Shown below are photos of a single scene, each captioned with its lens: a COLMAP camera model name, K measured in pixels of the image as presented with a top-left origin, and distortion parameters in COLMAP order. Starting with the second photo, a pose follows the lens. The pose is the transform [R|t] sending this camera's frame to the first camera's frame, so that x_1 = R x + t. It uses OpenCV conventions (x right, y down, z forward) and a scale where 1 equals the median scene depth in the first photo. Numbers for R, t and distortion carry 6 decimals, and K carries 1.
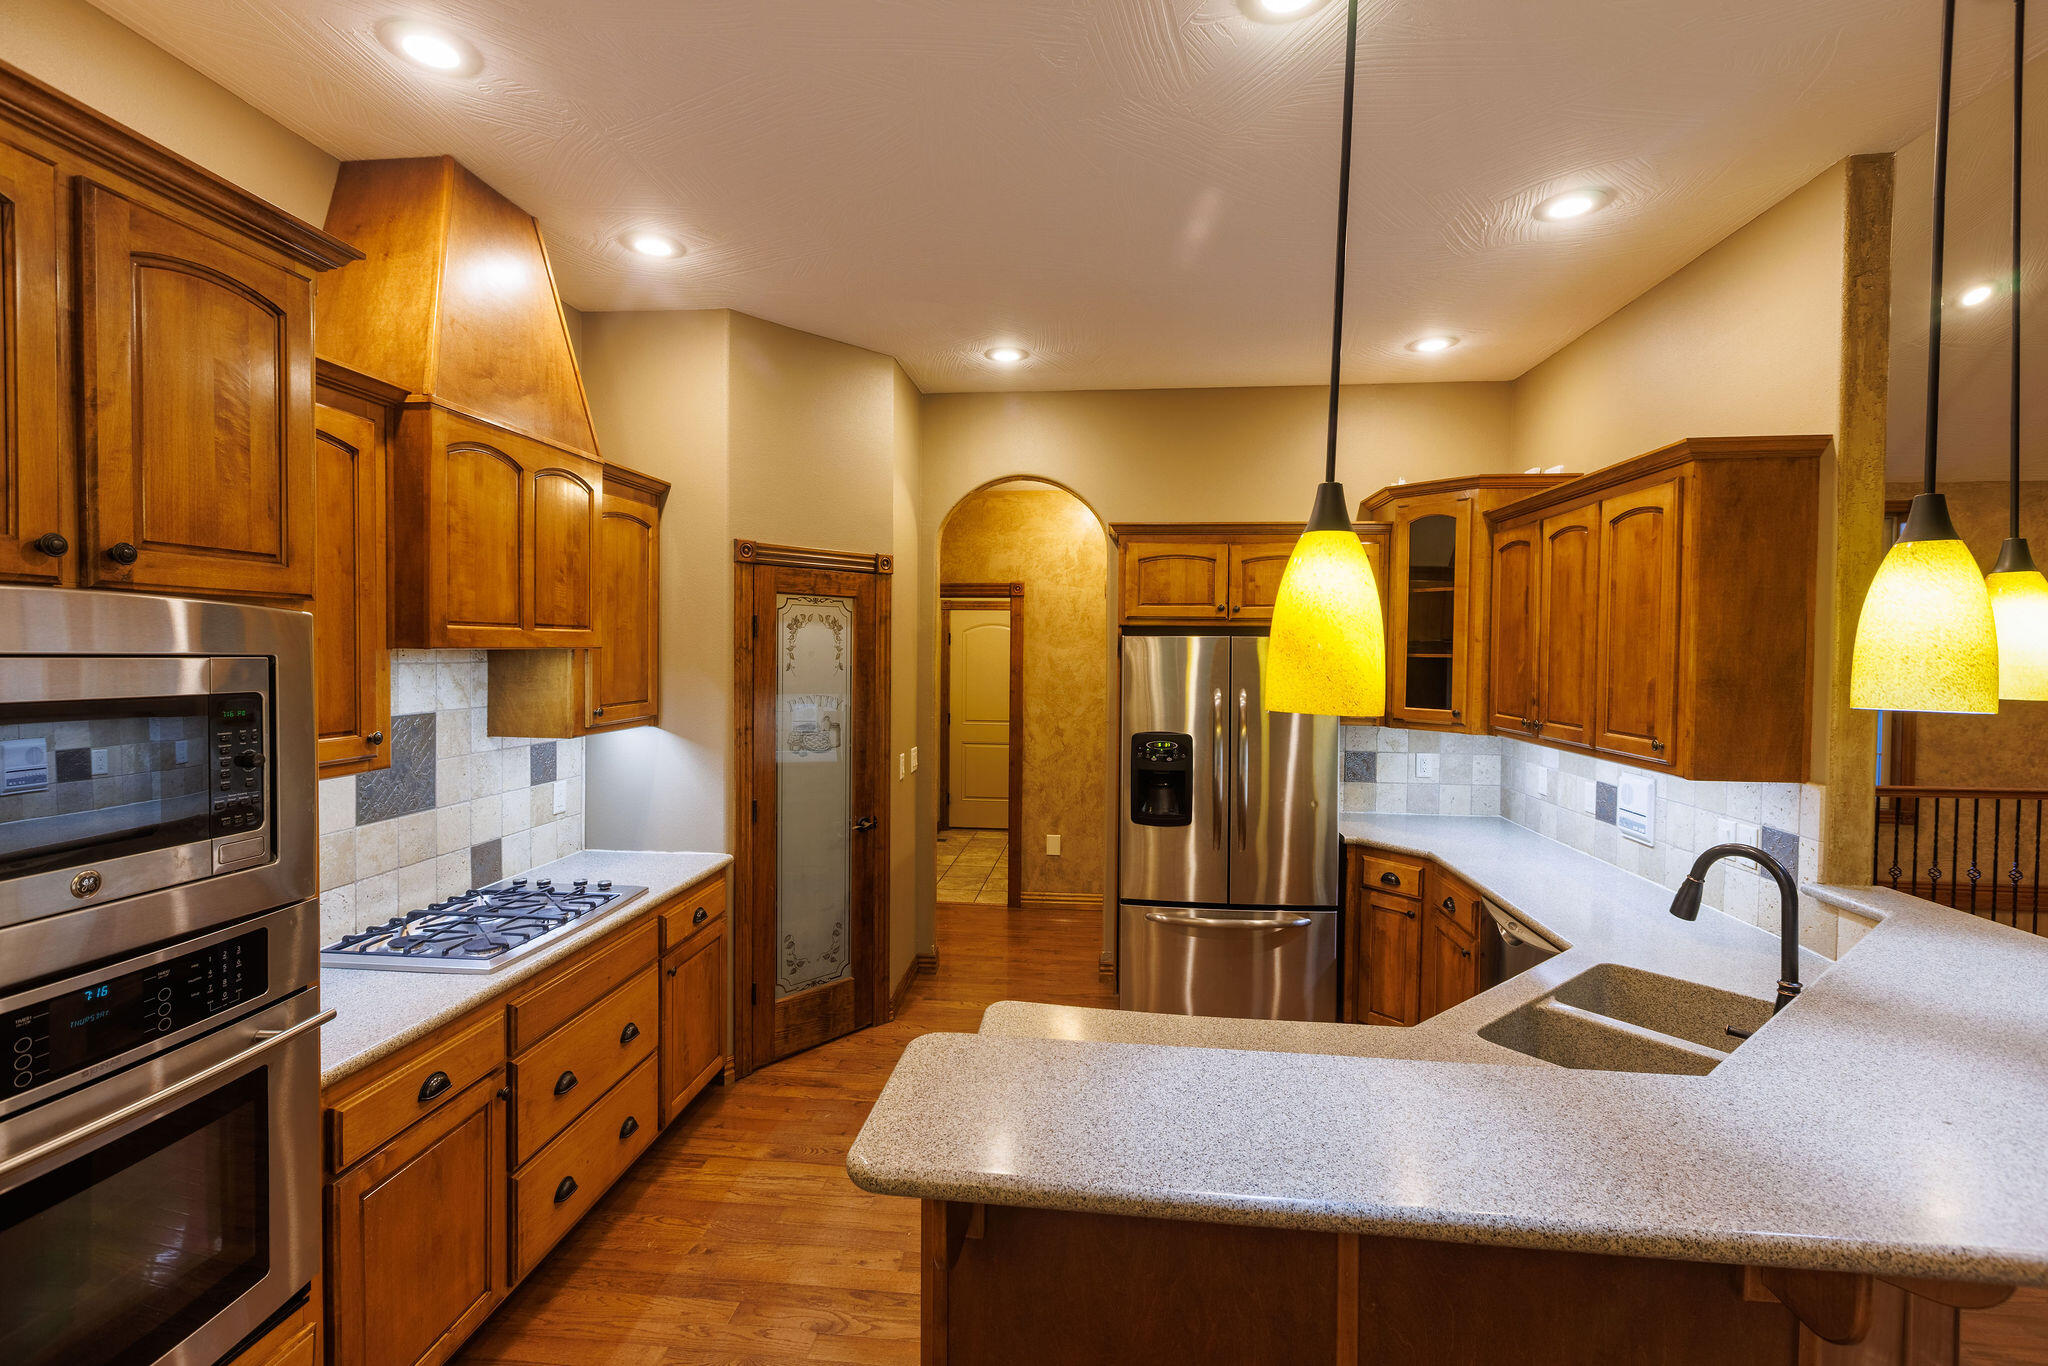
lens RADIAL K [[913.8, 0, 1014.1], [0, 913.8, 678.1], [0, 0, 1]] dist [0.002479, -0.001708]
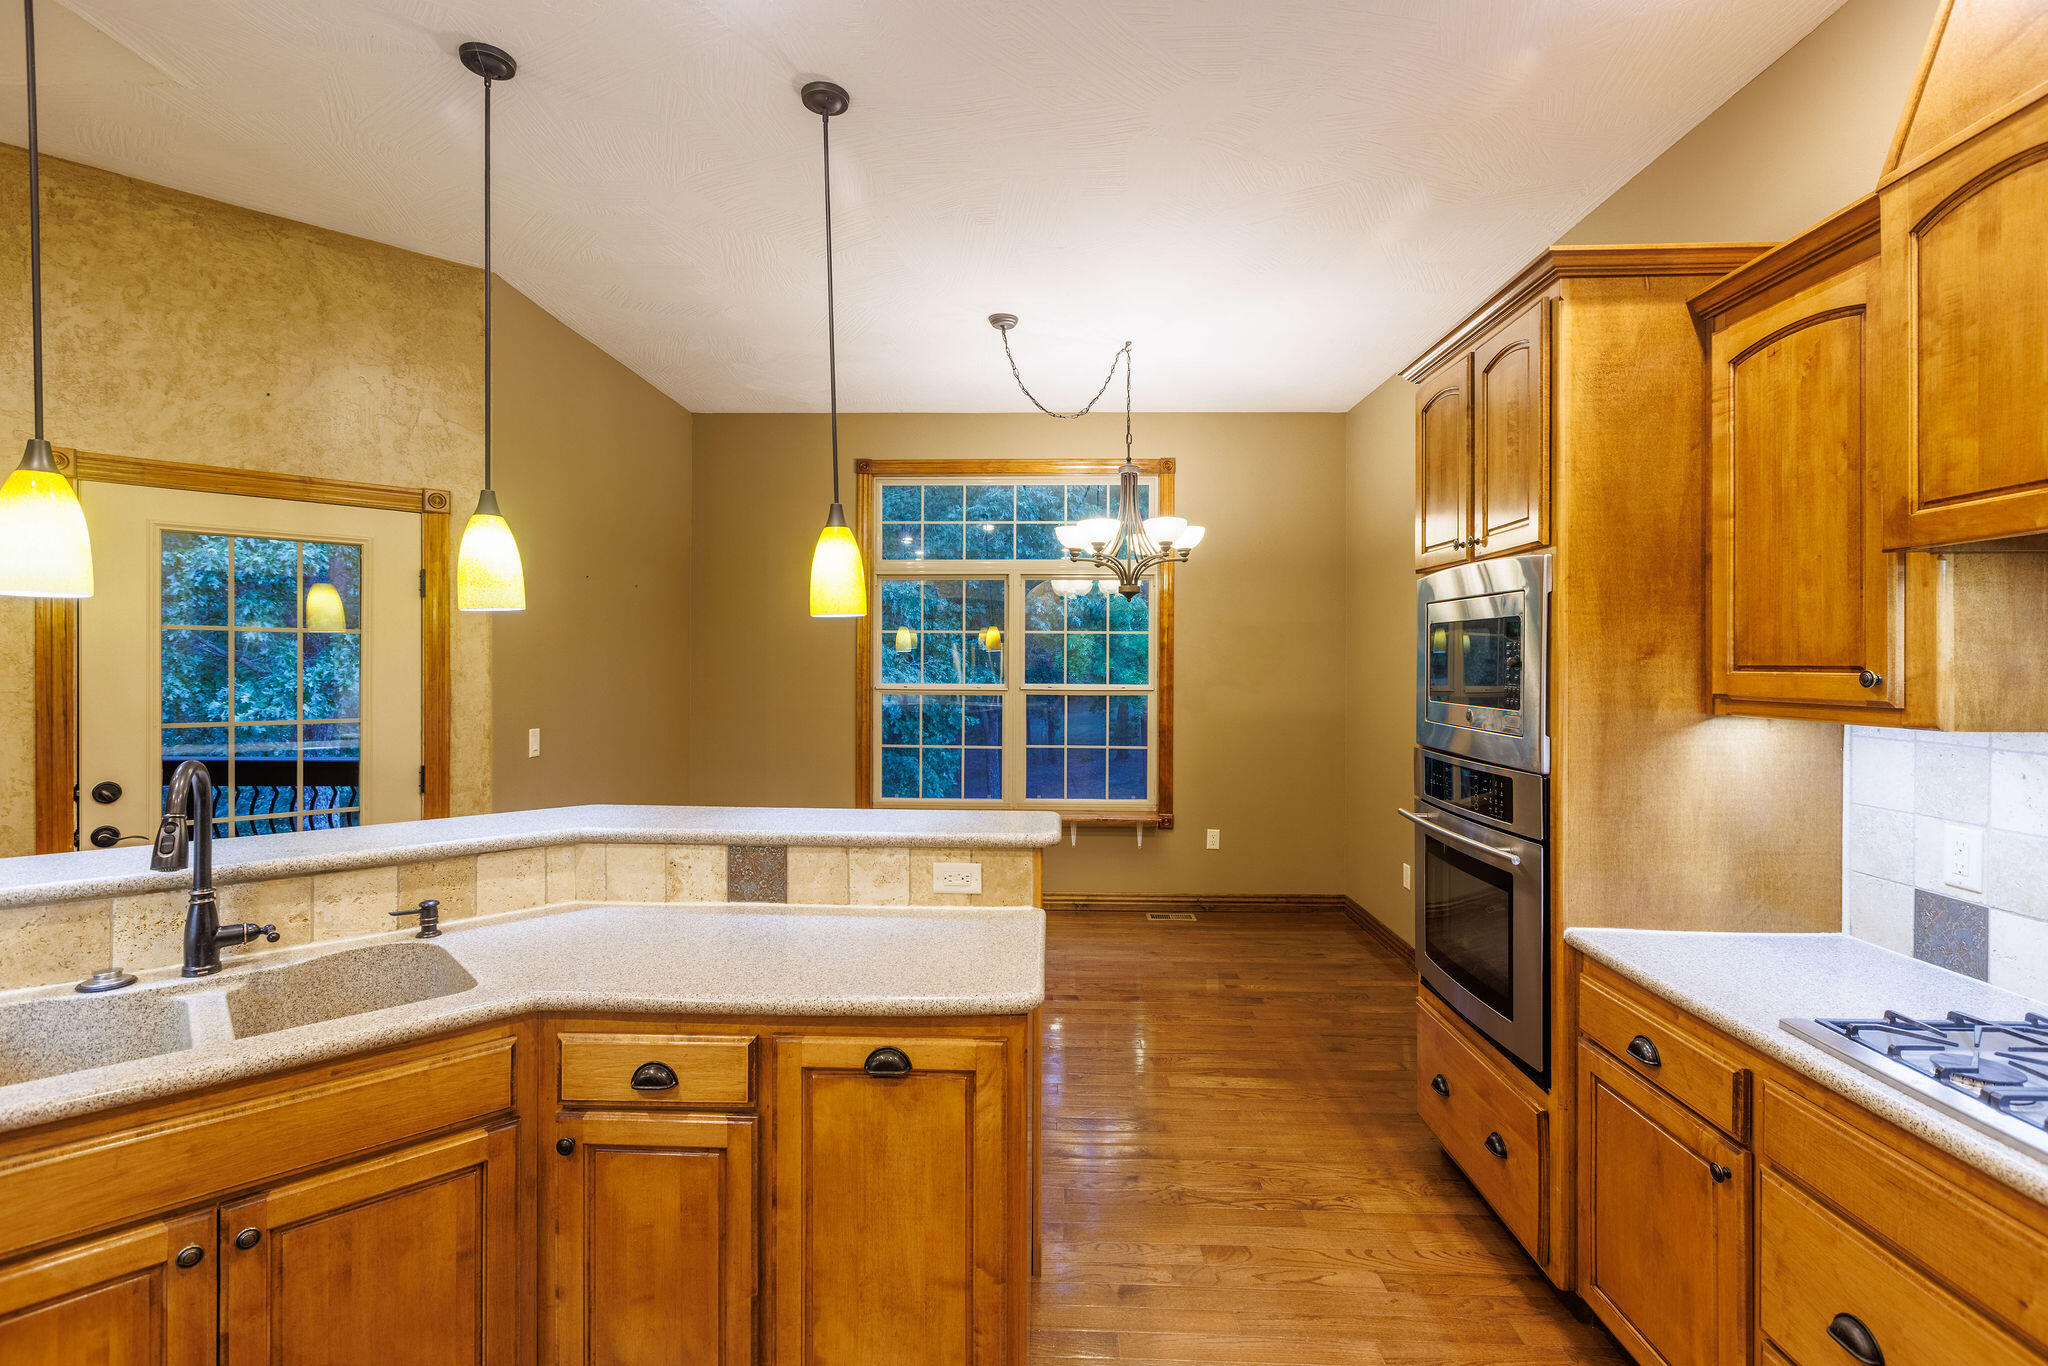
lens RADIAL K [[913.8, 0, 995.3], [0, 913.8, 664.2], [0, 0, 1]] dist [0.002479, -0.001708]
pose [[-0.998109, -0.010660, -0.060544, 0.045027], [-0.012601, 0.999416, 0.031775, 0.029477], [0.060169, 0.032478, -0.997660, 1.278191]]
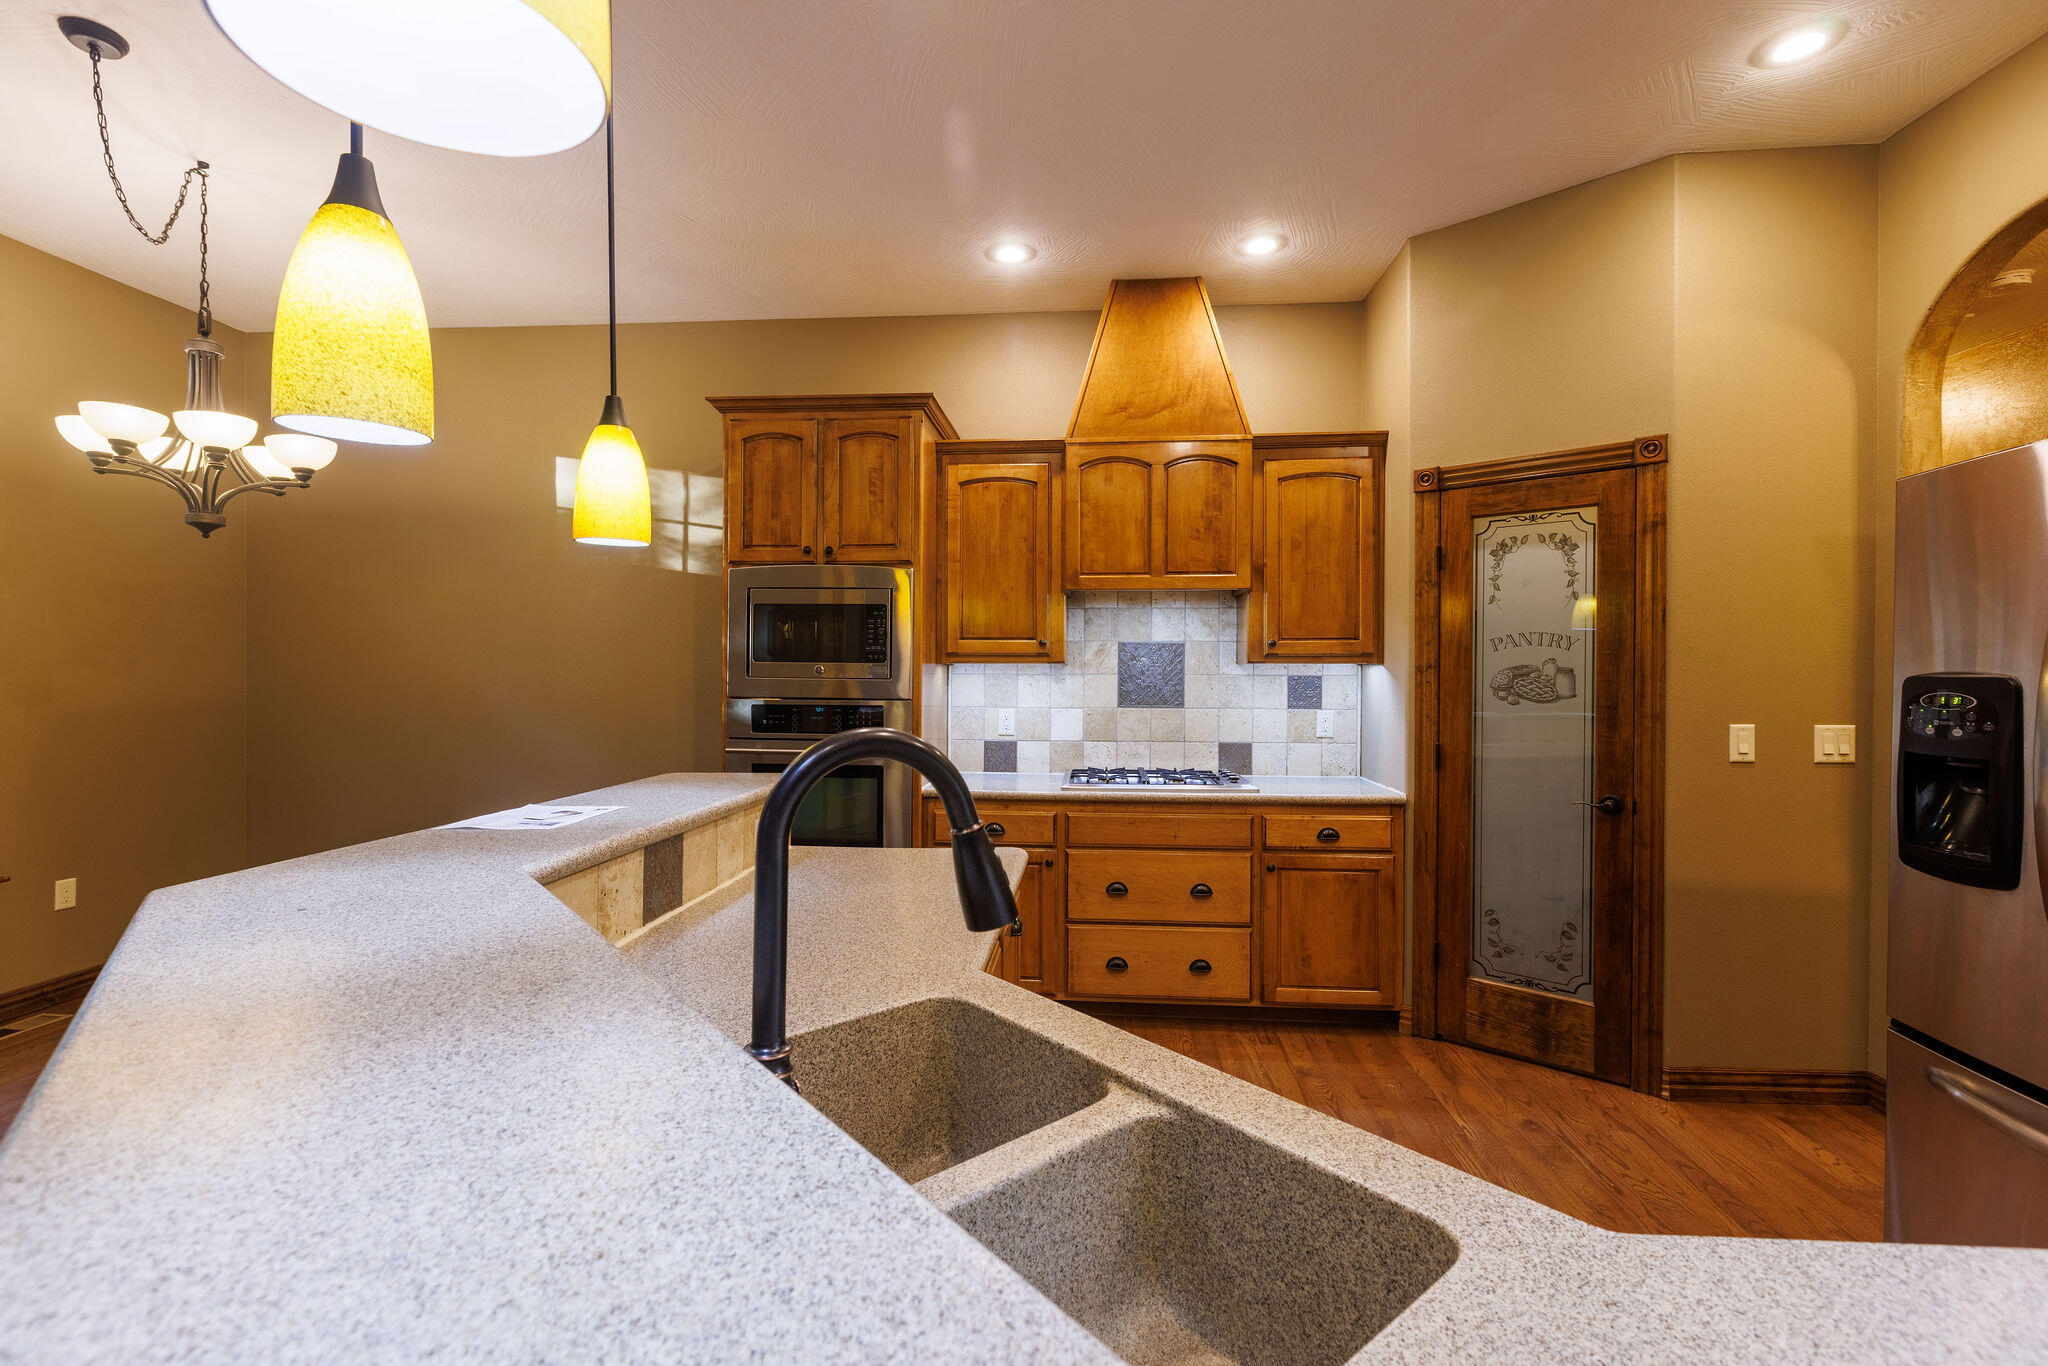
lens RADIAL K [[913.8, 0, 1023.3], [0, 913.8, 674.7], [0, 0, 1]] dist [0.002479, -0.001708]
pose [[0.022538, -0.004093, -0.999738, 0.798207], [-0.034851, 0.999381, -0.004877, 0.103114], [0.999138, 0.034951, 0.022381, 0.694771]]
